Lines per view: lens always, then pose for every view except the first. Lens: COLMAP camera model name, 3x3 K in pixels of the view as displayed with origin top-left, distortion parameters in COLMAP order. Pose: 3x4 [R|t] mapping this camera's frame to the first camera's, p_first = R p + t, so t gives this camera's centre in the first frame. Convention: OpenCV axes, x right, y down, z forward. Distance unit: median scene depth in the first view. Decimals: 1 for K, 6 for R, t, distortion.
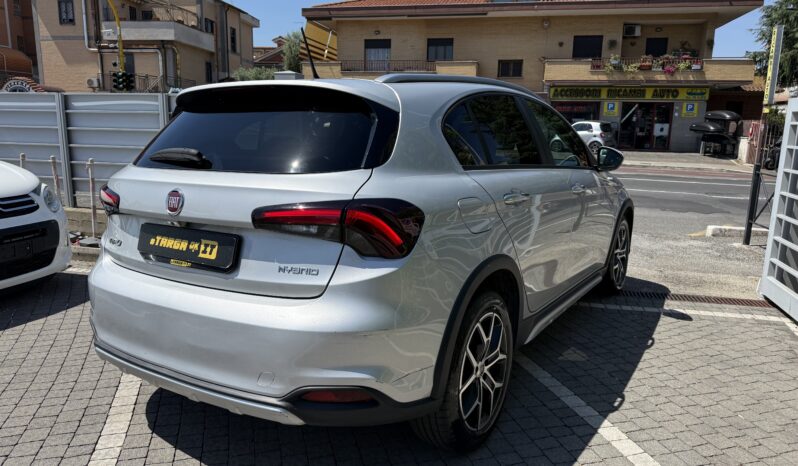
lens RADIAL K [[573.8, 0, 399.0], [0, 573.8, 233.0], [0, 0, 1]] dist [0.032587, -0.001644]
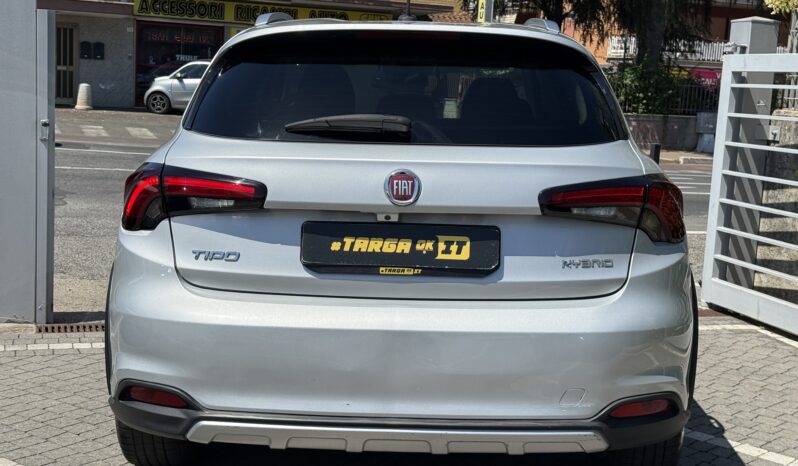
lens RADIAL K [[1149.7, 0, 399.0], [0, 1149.7, 233.0], [0, 0, 1]] dist [0.158251, -0.016951]
pose [[0.842712, -0.043785, 0.536581, -1.189685], [0.064153, 0.997753, -0.019337, 0.033123], [-0.534528, 0.050719, 0.843628, -0.239287]]
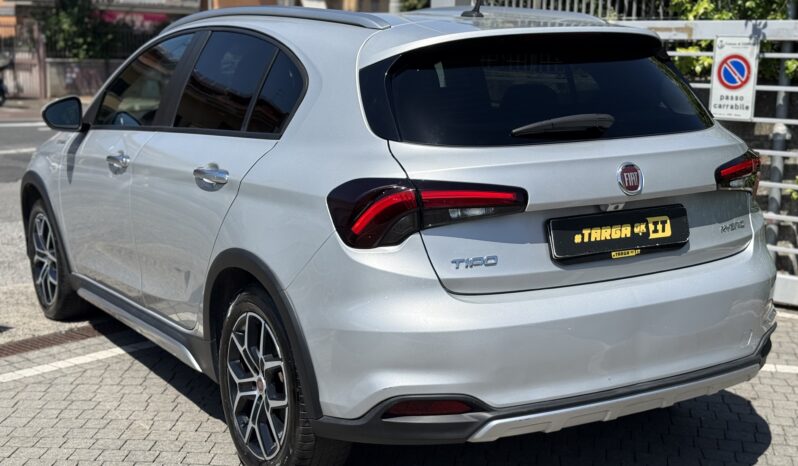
lens RADIAL K [[1149.7, 0, 399.0], [0, 1149.7, 233.0], [0, 0, 1]] dist [0.158251, -0.016951]
pose [[0.446262, -0.158338, 0.880783, -2.004104], [0.162491, 0.982199, 0.094241, -0.186676], [-0.880027, 0.101063, 0.464047, 0.533444]]
